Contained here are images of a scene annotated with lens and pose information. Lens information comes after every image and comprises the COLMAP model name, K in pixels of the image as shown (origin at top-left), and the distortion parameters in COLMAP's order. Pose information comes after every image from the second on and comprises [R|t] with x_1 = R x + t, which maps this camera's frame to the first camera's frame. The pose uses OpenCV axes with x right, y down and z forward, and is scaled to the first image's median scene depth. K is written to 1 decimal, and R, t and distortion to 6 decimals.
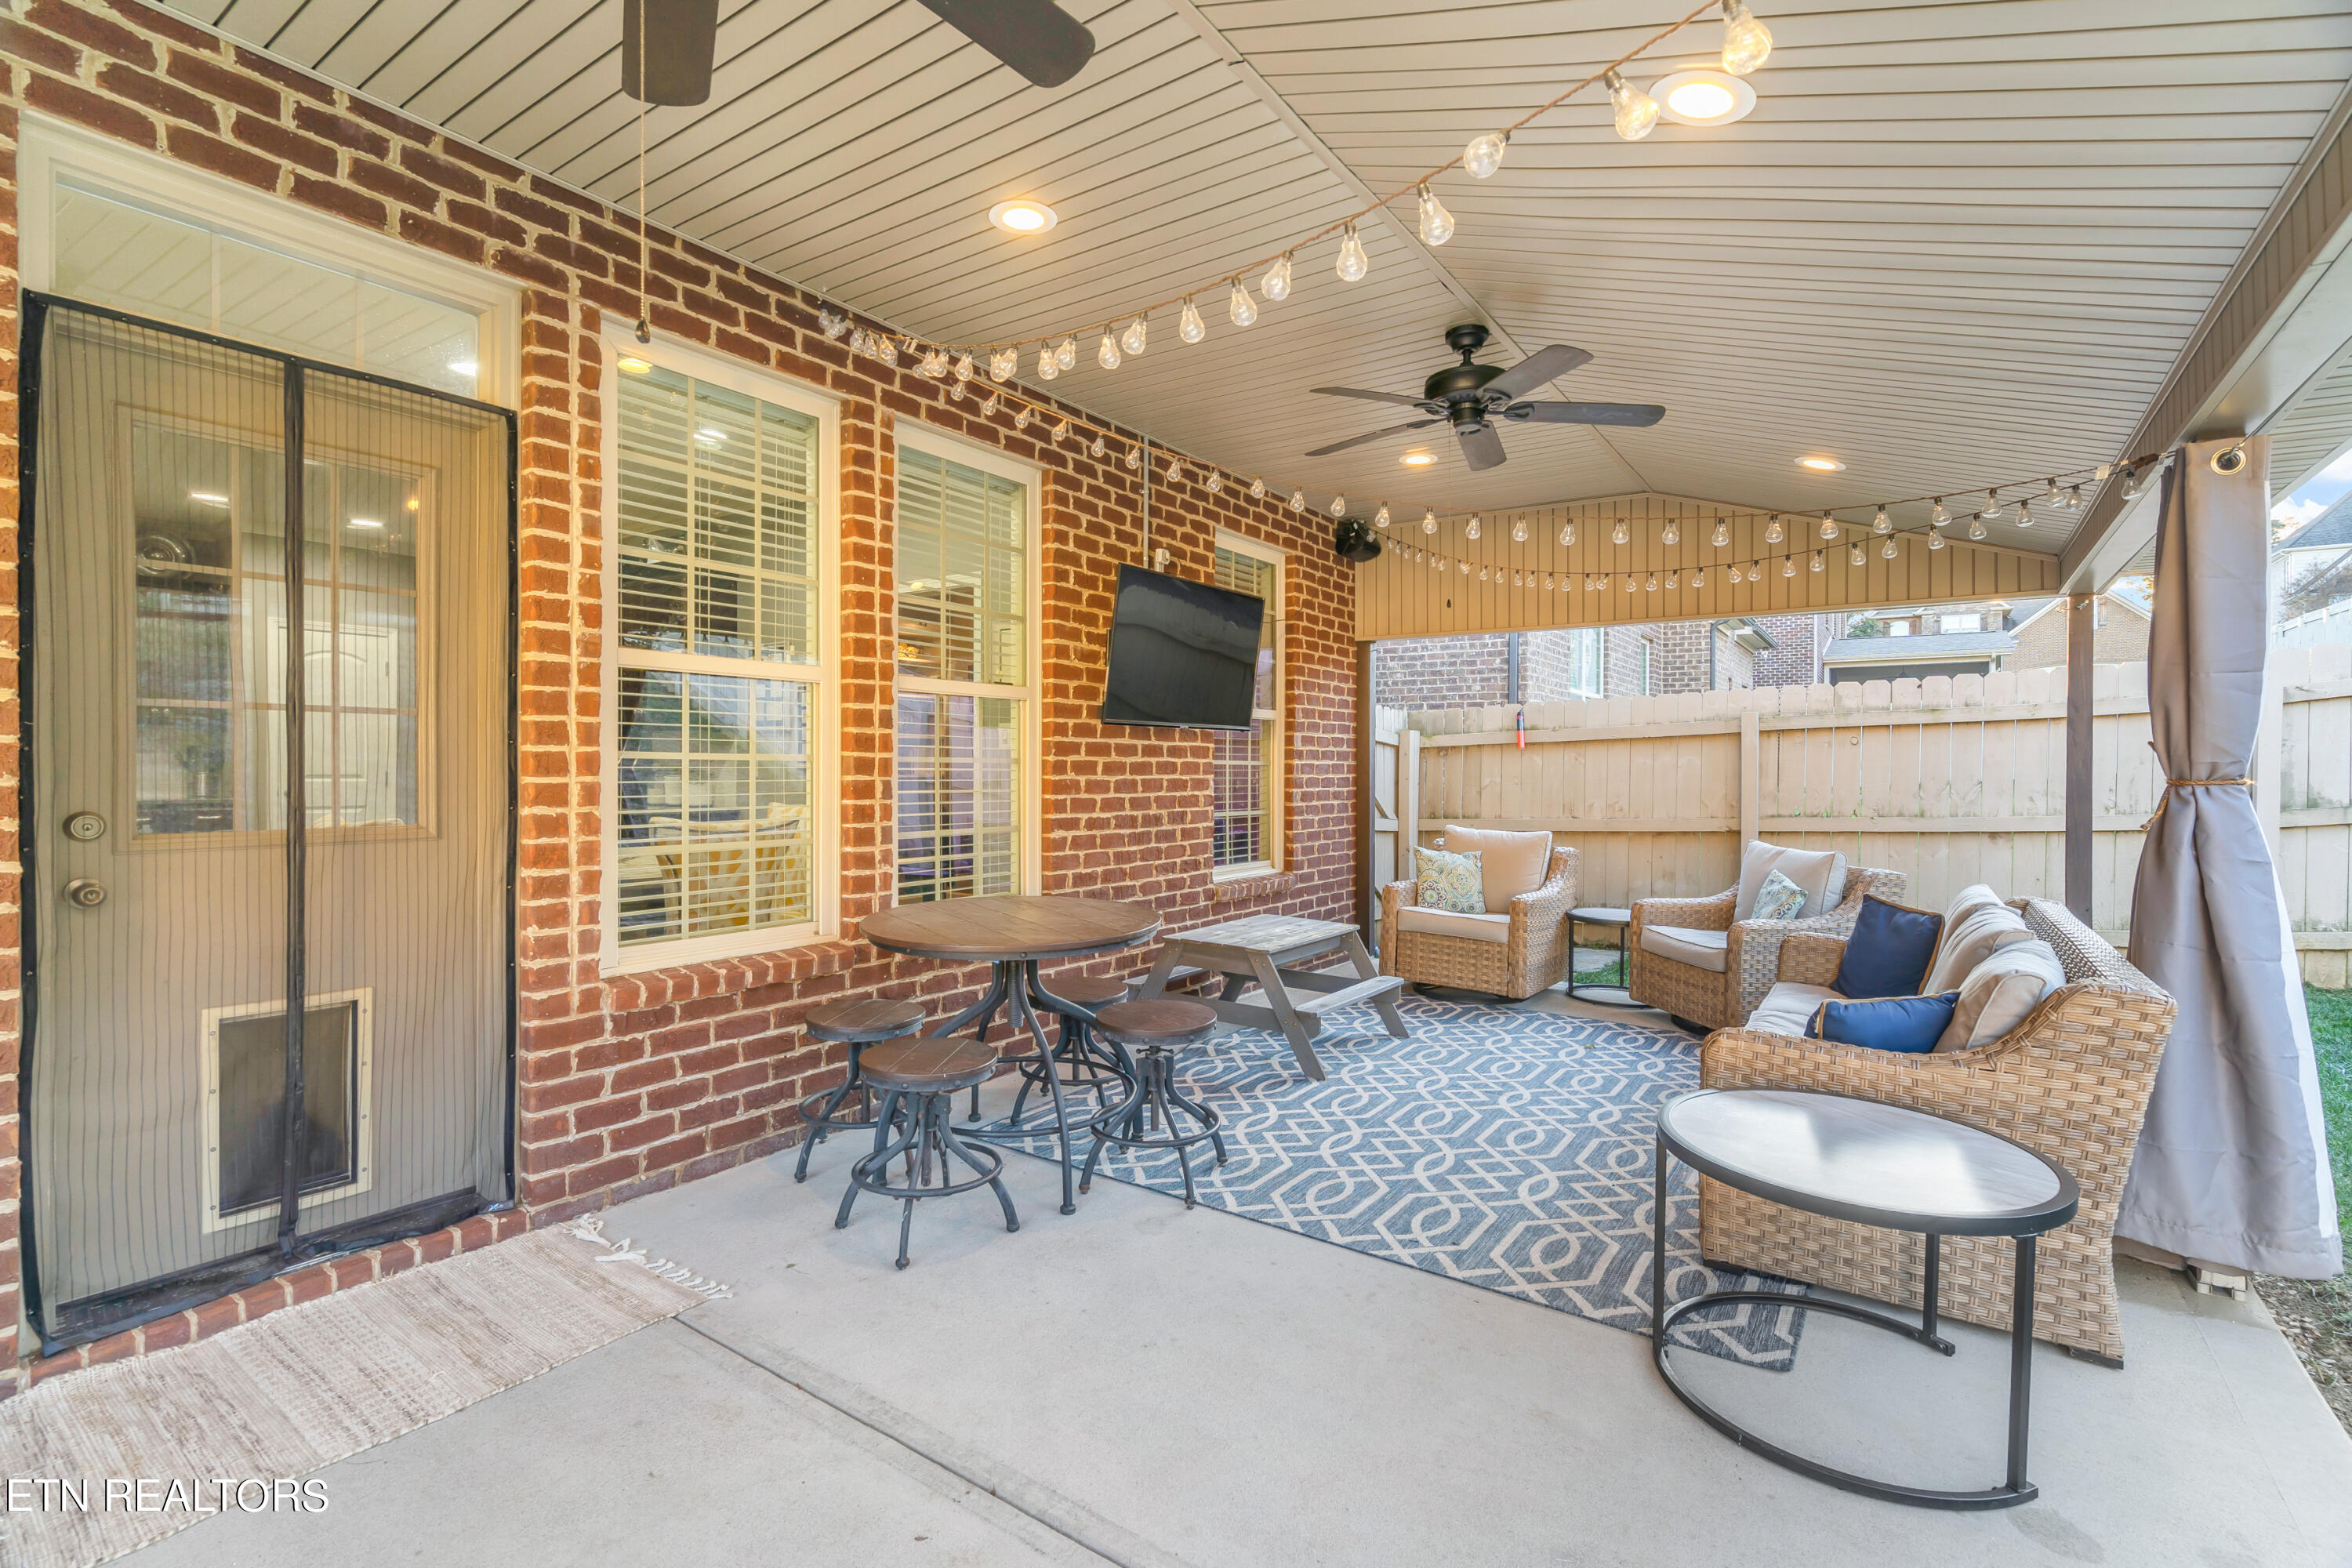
lens RADIAL K [[1084.7, 0, 1176.7], [0, 1084.7, 771.2], [0, 0, 1]] dist [-0.000499, 0.000241]
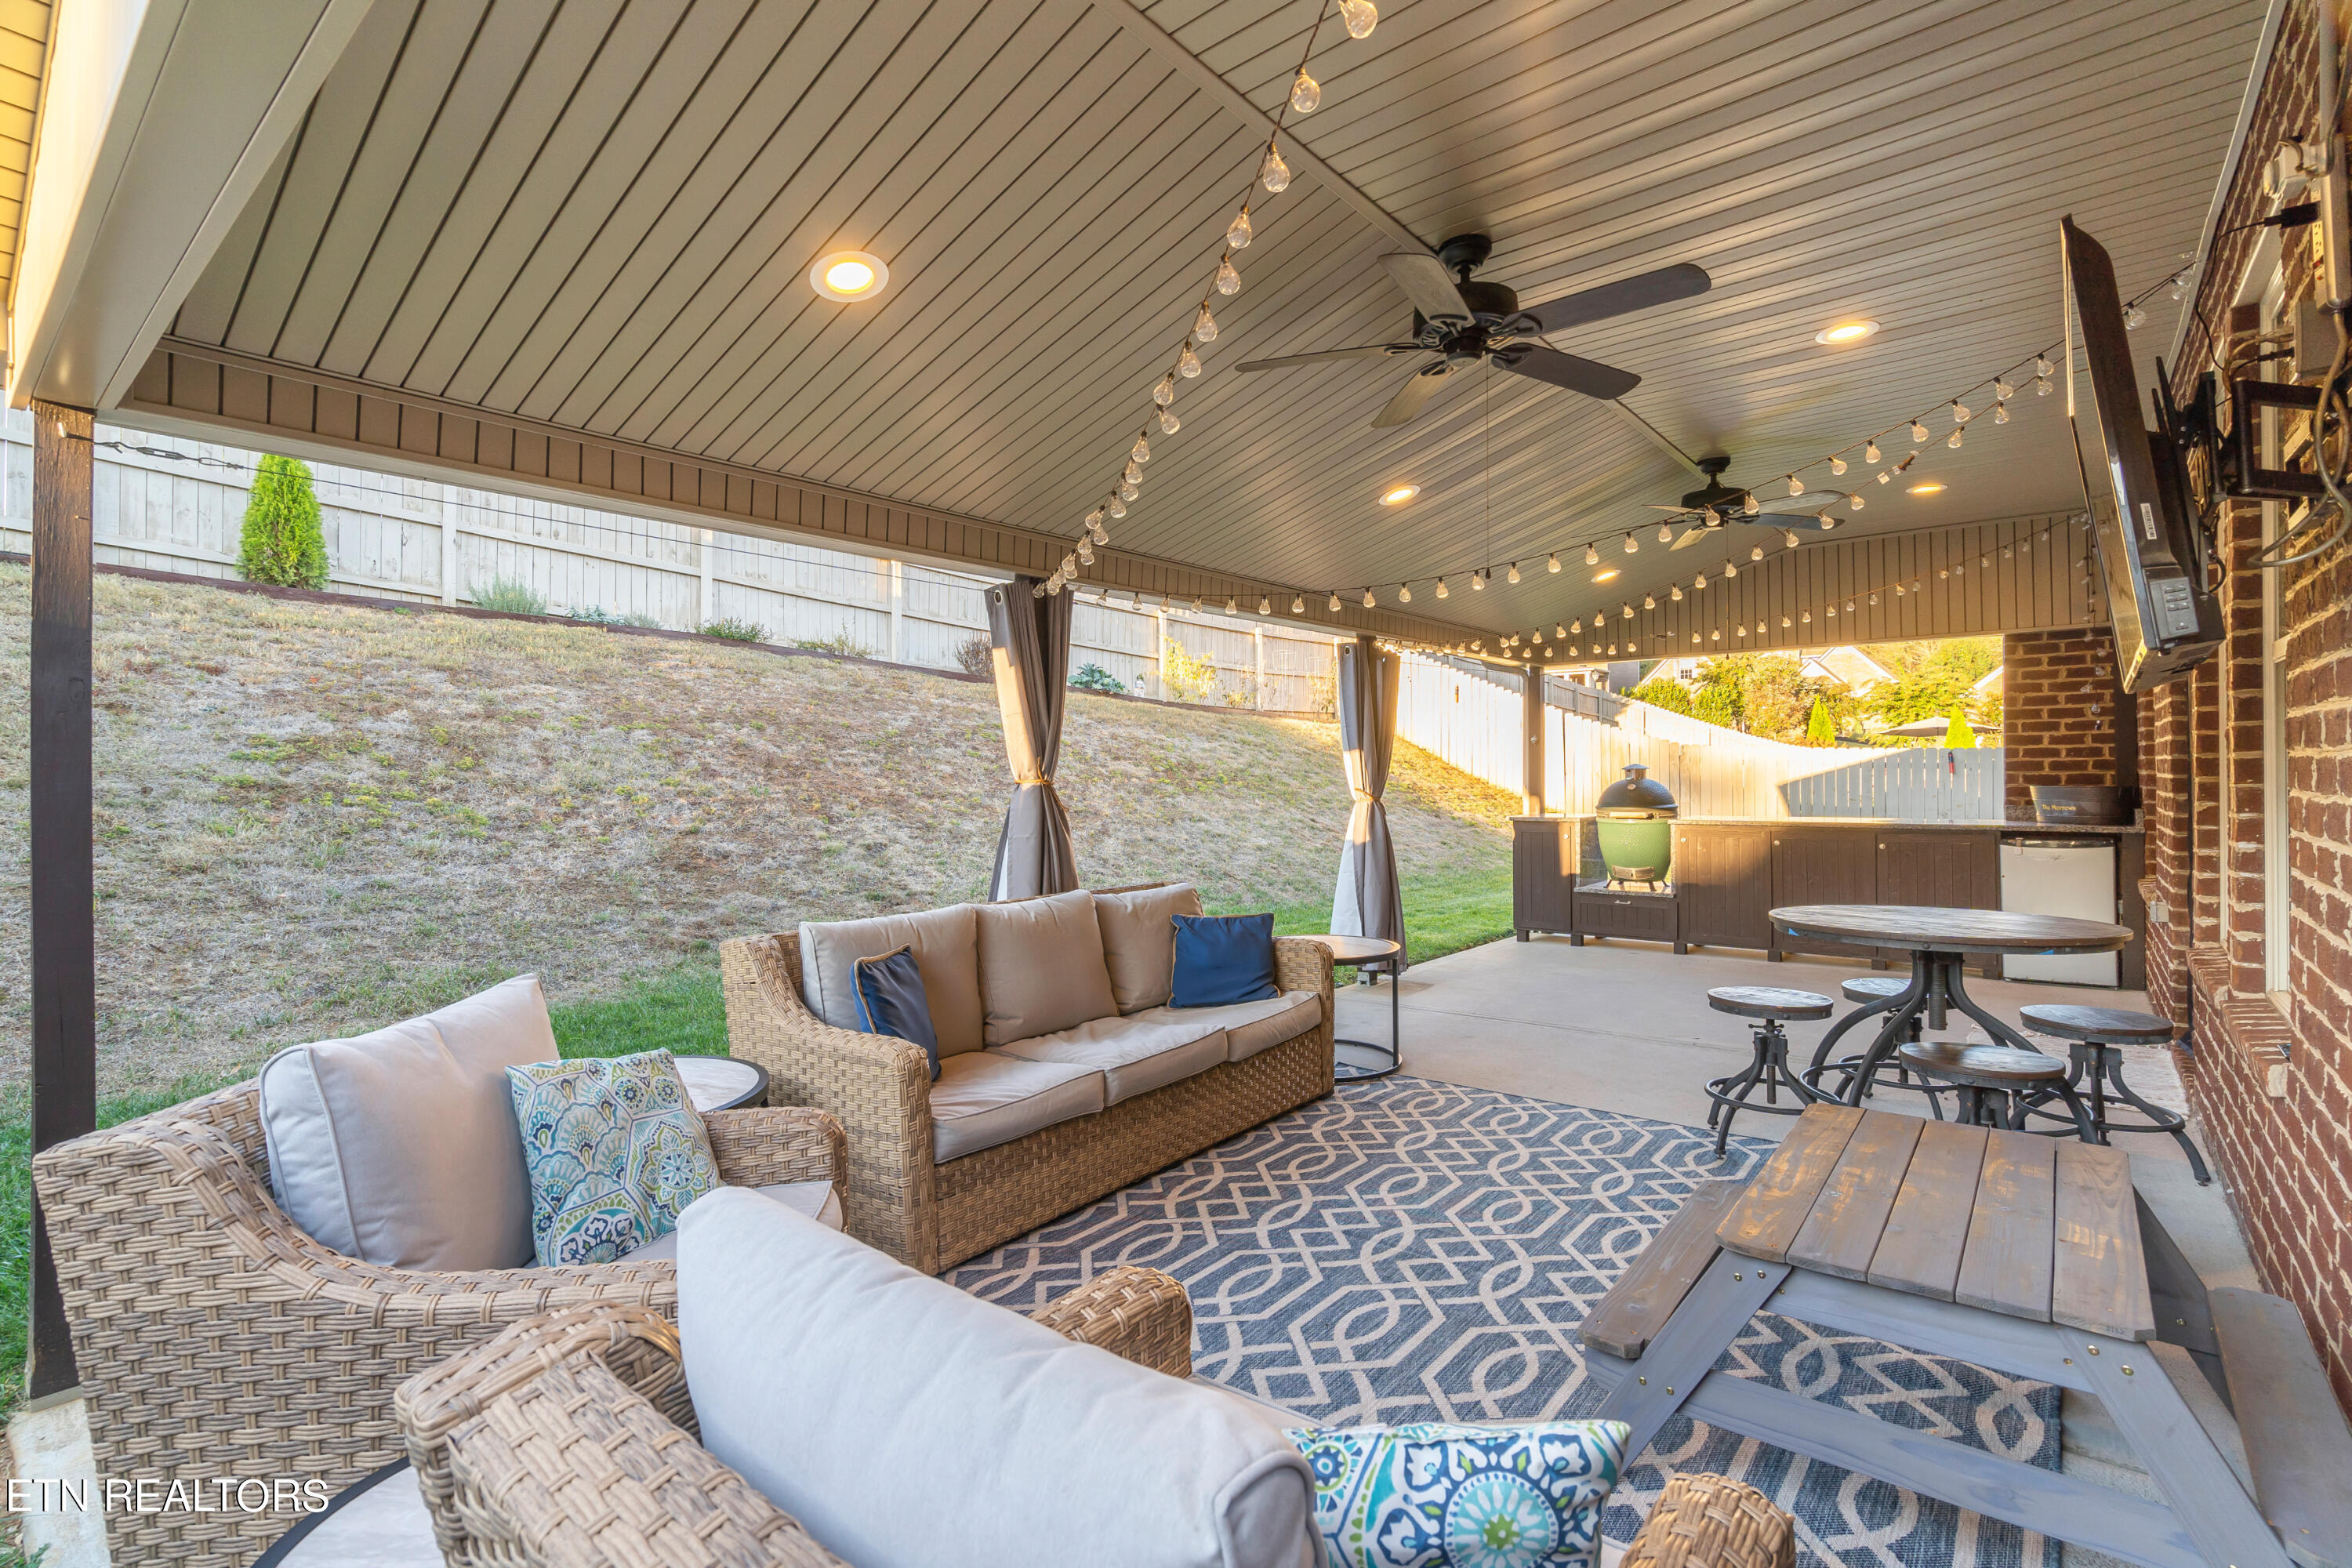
lens RADIAL K [[1084.7, 0, 1176.7], [0, 1084.7, 771.2], [0, 0, 1]] dist [-0.000499, 0.000241]
pose [[-0.996962, -0.005417, 0.077701, 0.456619], [-0.004349, 0.999894, 0.013914, -0.015942], [-0.077768, 0.013534, -0.996880, 1.970751]]
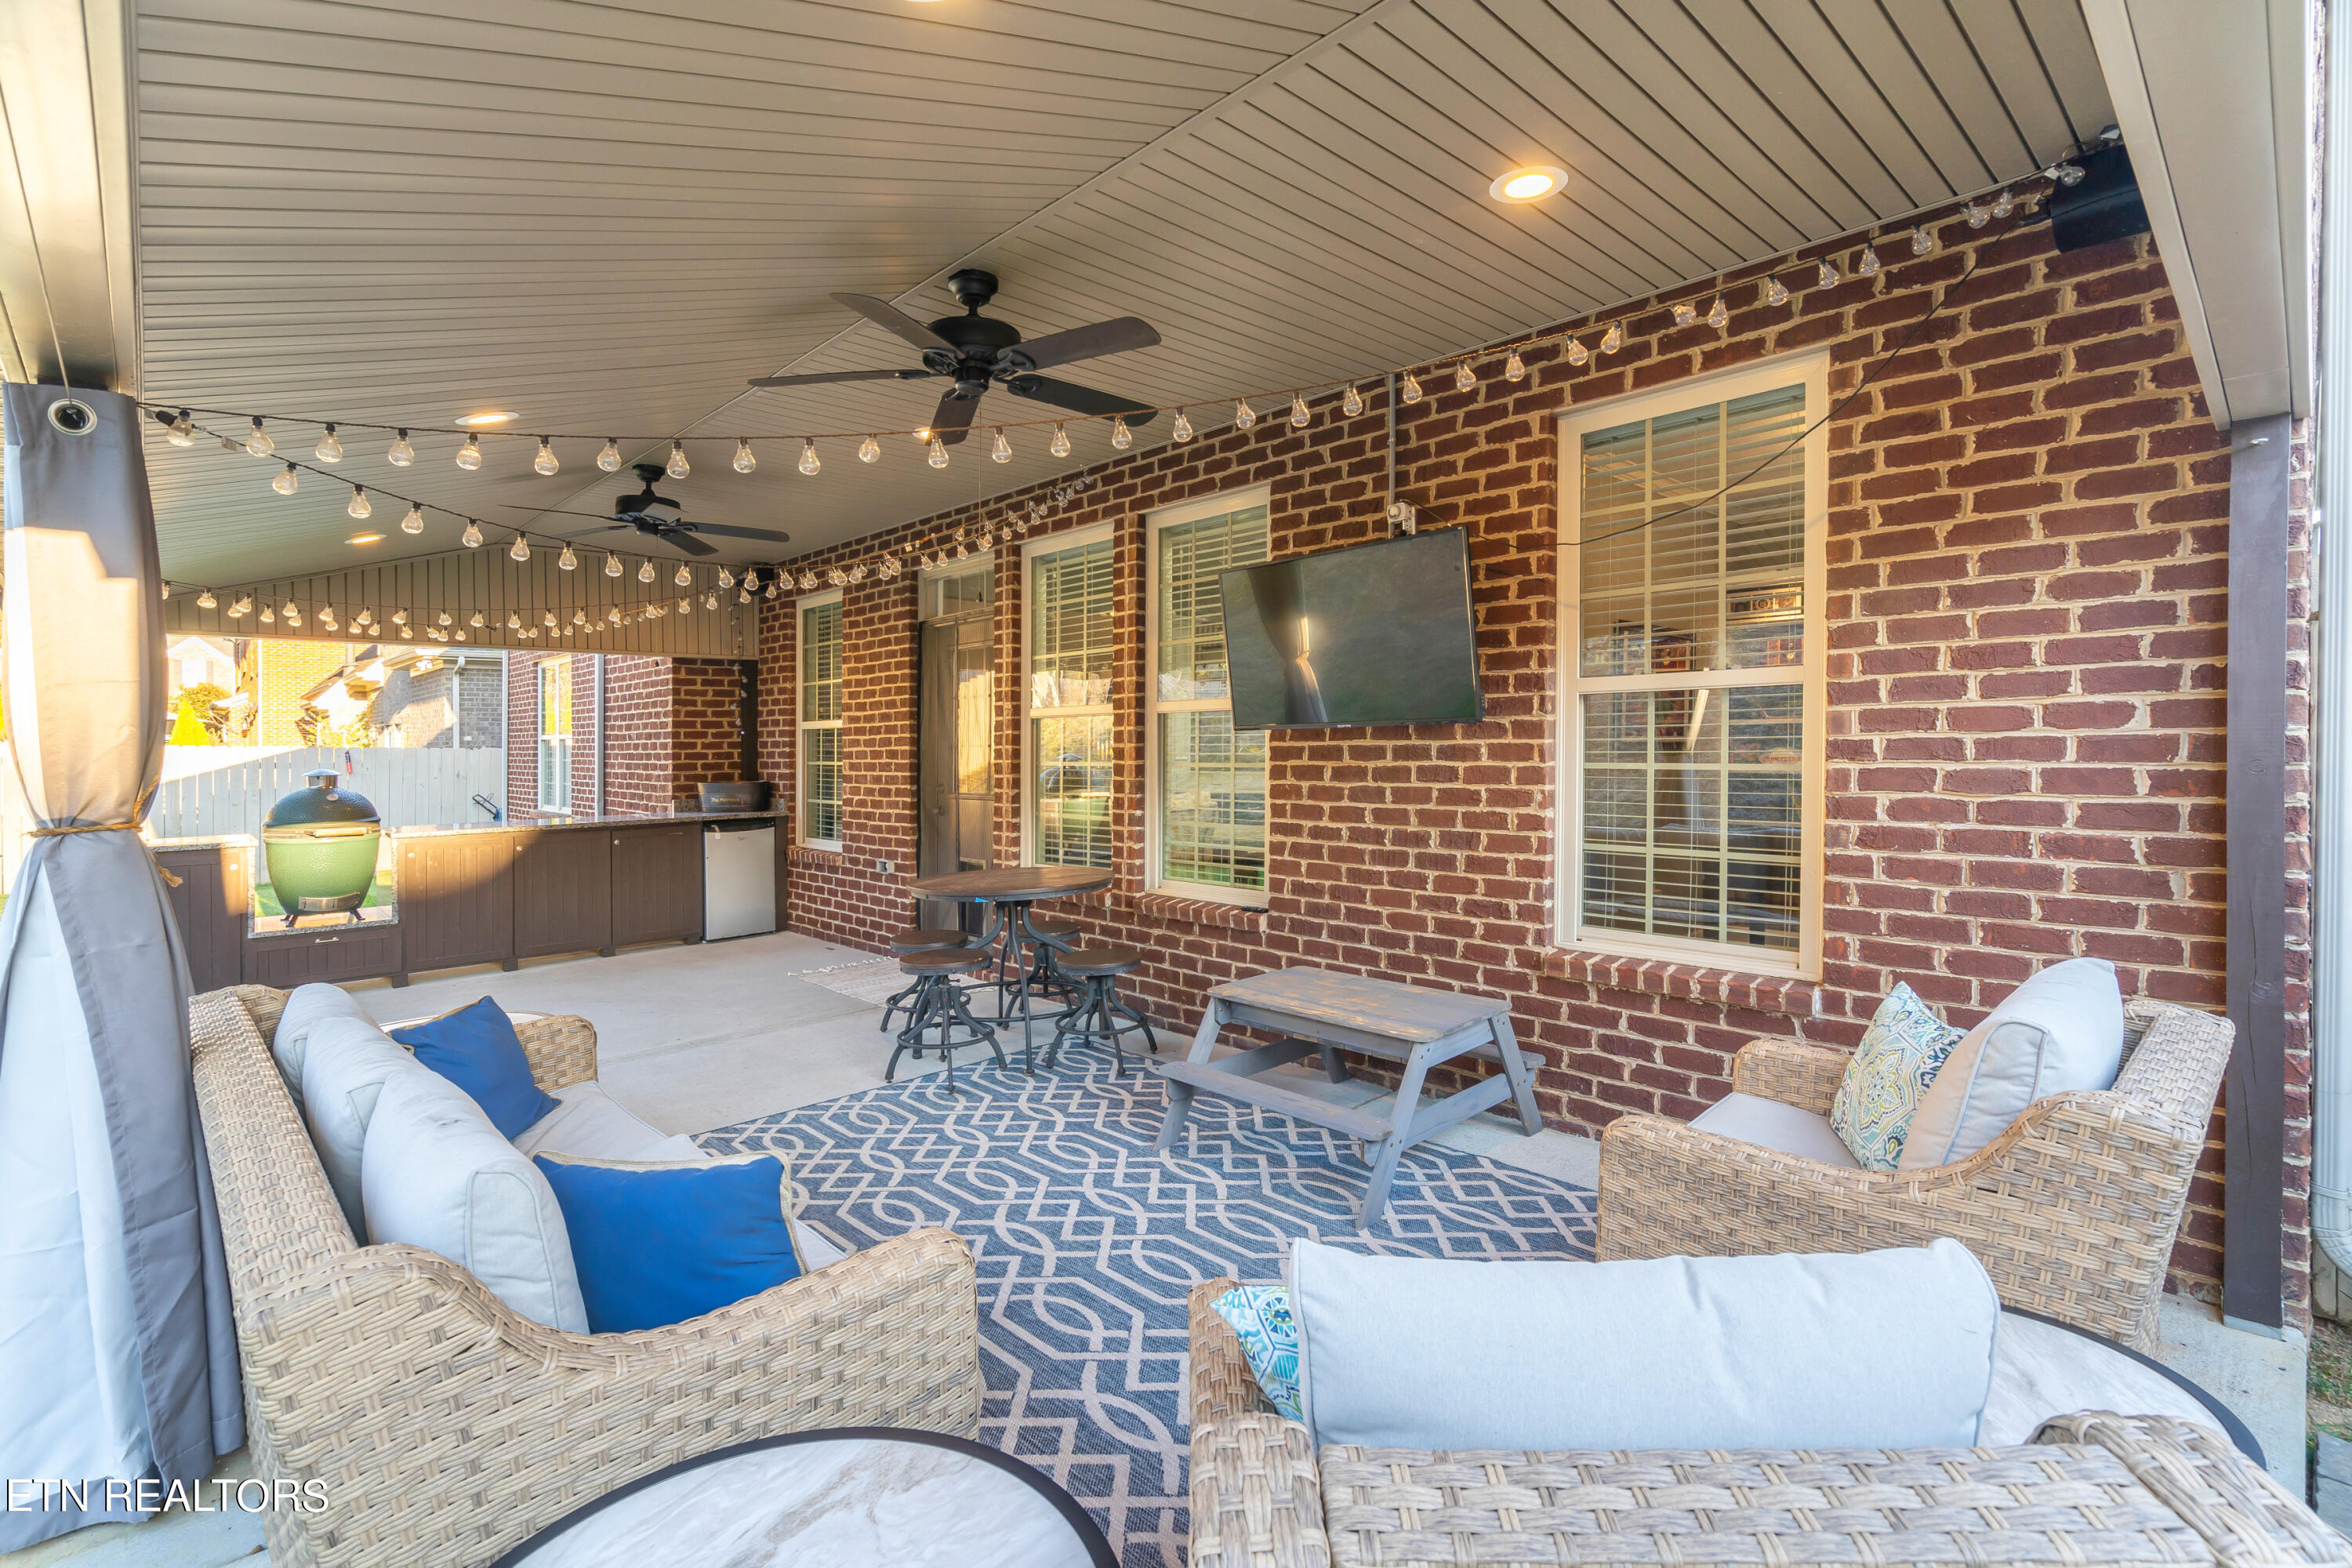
lens RADIAL K [[1071.4, 0, 1176.4], [0, 1071.4, 746.7], [0, 0, 1]] dist [-0.000422, -0.000417]
pose [[-0.205630, -0.012950, -0.978544, 1.146540], [0.000143, 0.999912, -0.013263, -0.018151], [0.978630, -0.002867, -0.205610, 1.438987]]
